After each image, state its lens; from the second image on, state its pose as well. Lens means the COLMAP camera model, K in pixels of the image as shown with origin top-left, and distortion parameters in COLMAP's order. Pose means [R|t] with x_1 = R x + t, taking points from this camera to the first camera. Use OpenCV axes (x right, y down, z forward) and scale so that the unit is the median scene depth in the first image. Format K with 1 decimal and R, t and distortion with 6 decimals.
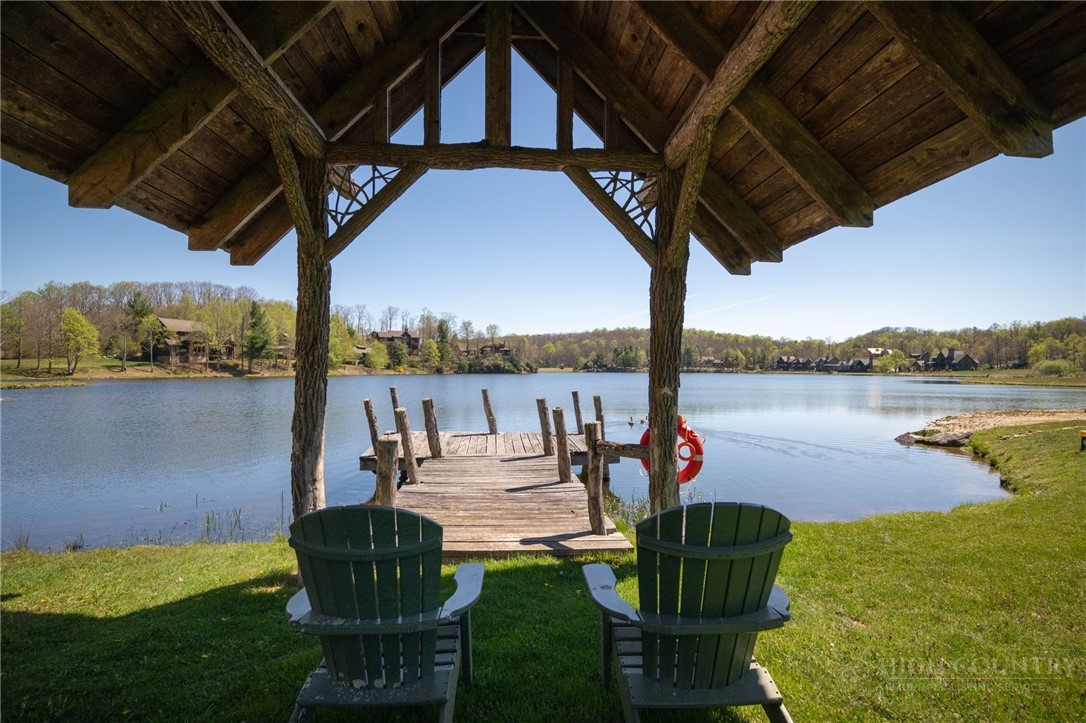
lens RADIAL K [[474.5, 0, 546.4], [0, 474.5, 367.8], [0, 0, 1]] dist [-0.003806, 0.000322]
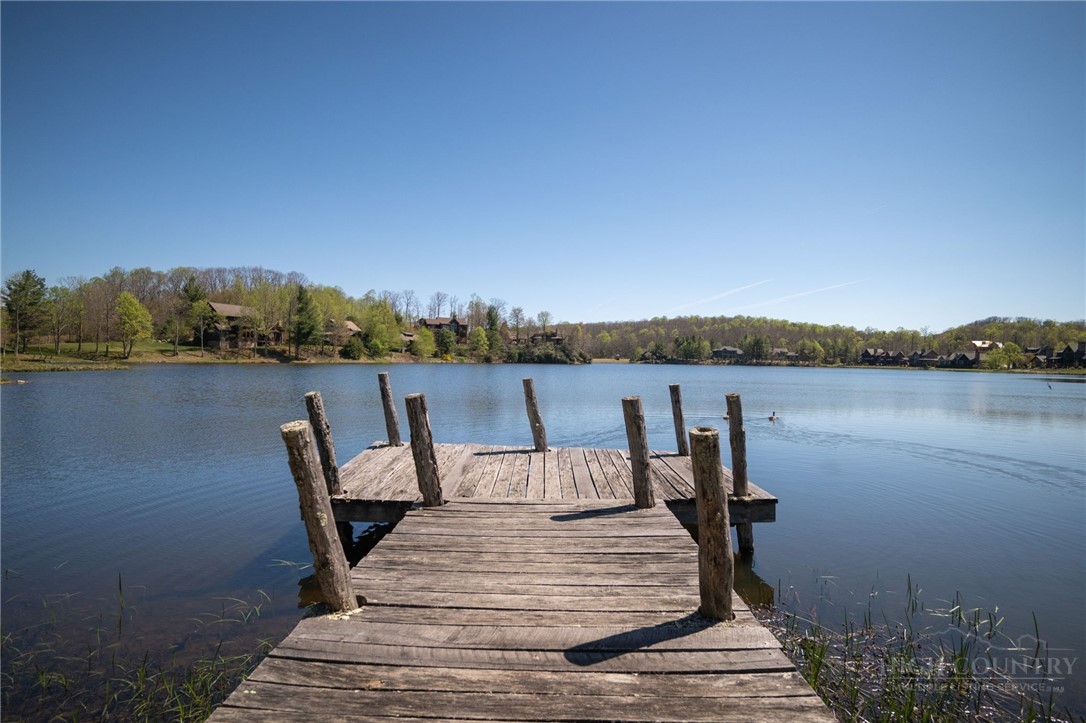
lens RADIAL K [[499.0, 0, 549.6], [0, 499.0, 354.9], [0, 0, 1]] dist [-0.001785, -0.000144]
pose [[0.994817, 0.012437, -0.100914, -0.001857], [-0.013110, 0.999896, -0.006006, 0.000903], [0.100828, 0.007298, 0.994877, 0.018243]]
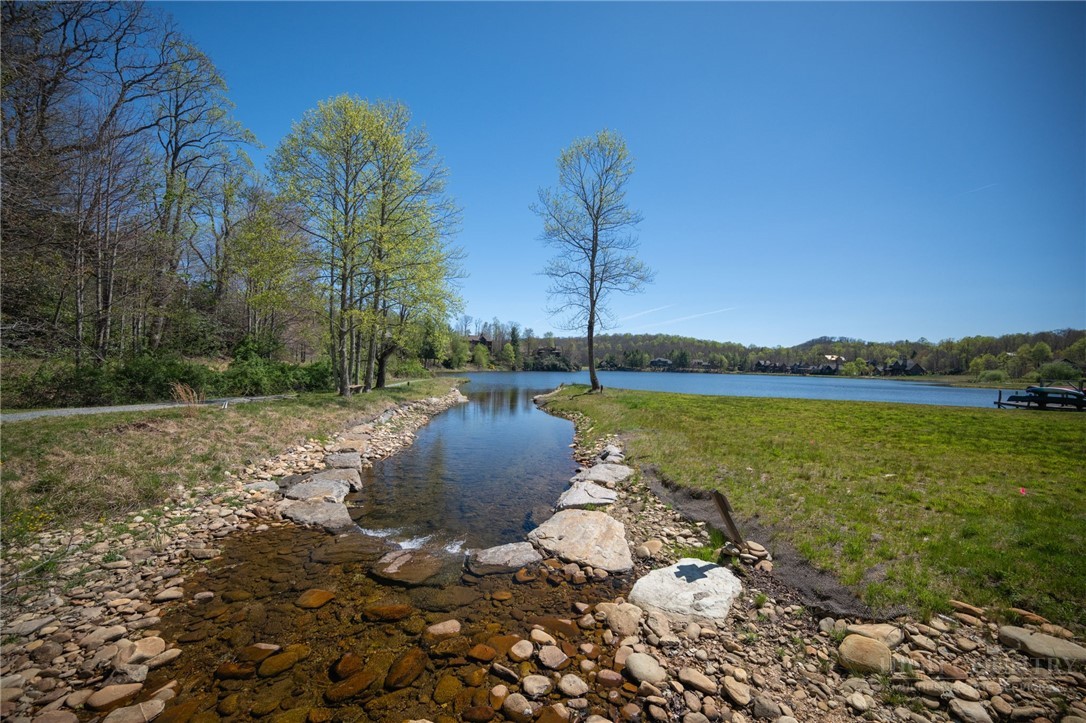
lens RADIAL K [[425.2, 0, 534.0], [0, 425.2, 362.9], [0, 0, 1]] dist [0.000700, -0.000145]
pose [[0.998397, 0.018283, 0.053569, -0.245664], [-0.018111, 0.999829, -0.003685, -0.005585], [-0.053627, 0.002709, 0.998557, -0.130368]]
